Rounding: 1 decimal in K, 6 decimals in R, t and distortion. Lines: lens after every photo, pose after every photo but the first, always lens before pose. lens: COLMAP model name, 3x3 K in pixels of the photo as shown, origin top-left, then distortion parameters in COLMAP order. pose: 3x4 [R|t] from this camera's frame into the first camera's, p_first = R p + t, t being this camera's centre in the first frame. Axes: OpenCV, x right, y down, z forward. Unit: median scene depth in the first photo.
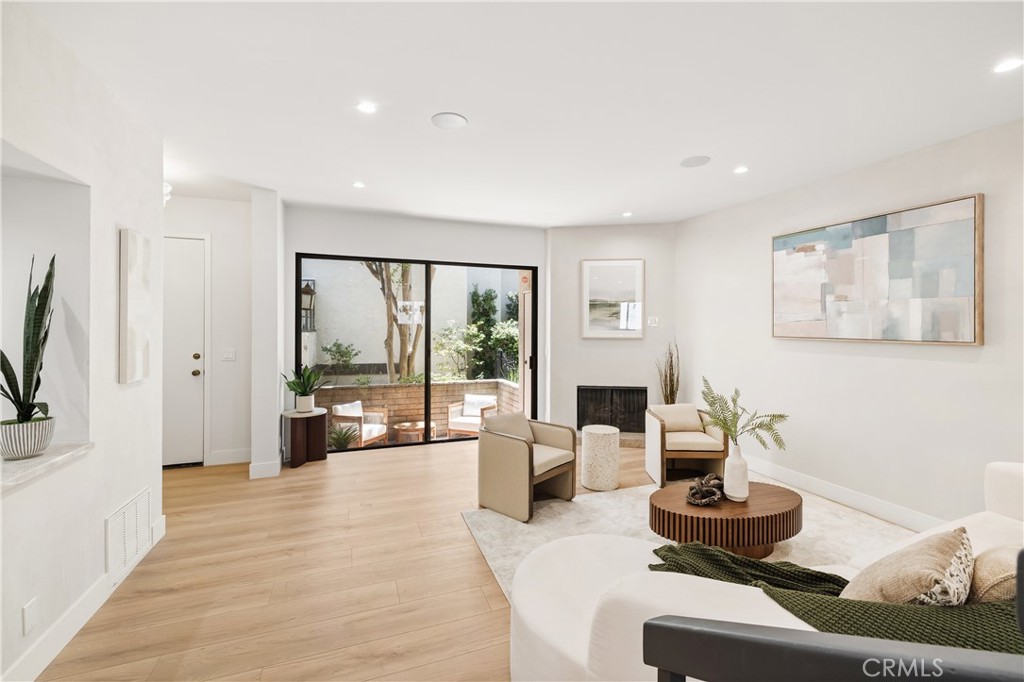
lens RADIAL K [[439.4, 0, 511.0], [0, 439.4, 325.9], [0, 0, 1]] dist [0.001507, 0.000321]
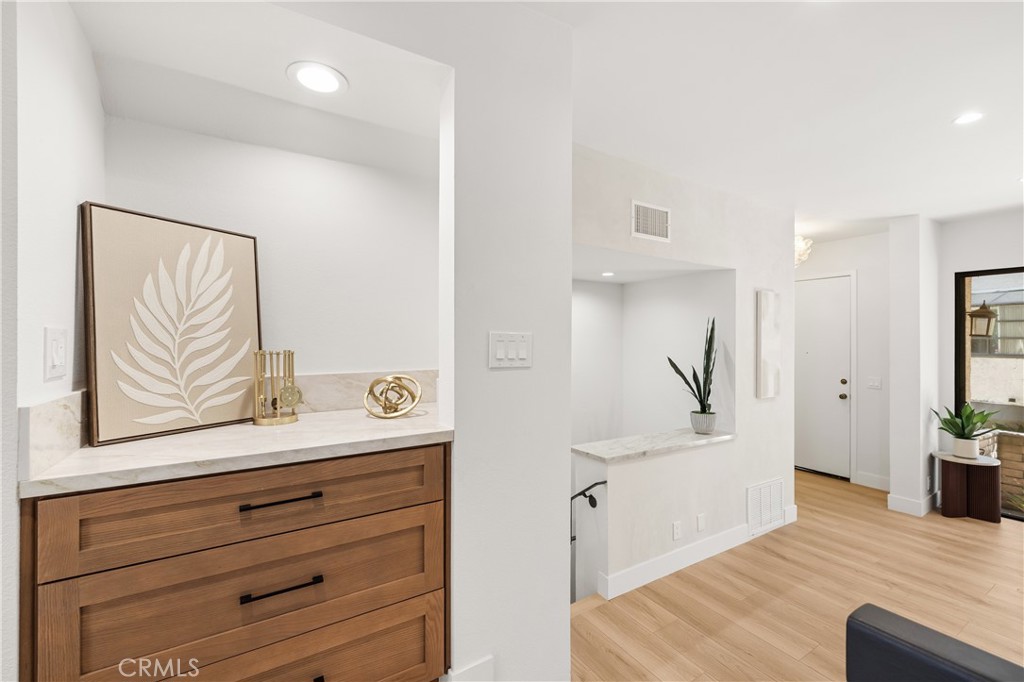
lens RADIAL K [[439.4, 0, 511.0], [0, 439.4, 325.9], [0, 0, 1]] dist [0.001507, 0.000321]
pose [[0.185975, -0.033821, -0.981972, 0.269252], [-0.001154, 0.999399, -0.034640, -0.038007], [0.982554, 0.007575, 0.185824, -0.046893]]
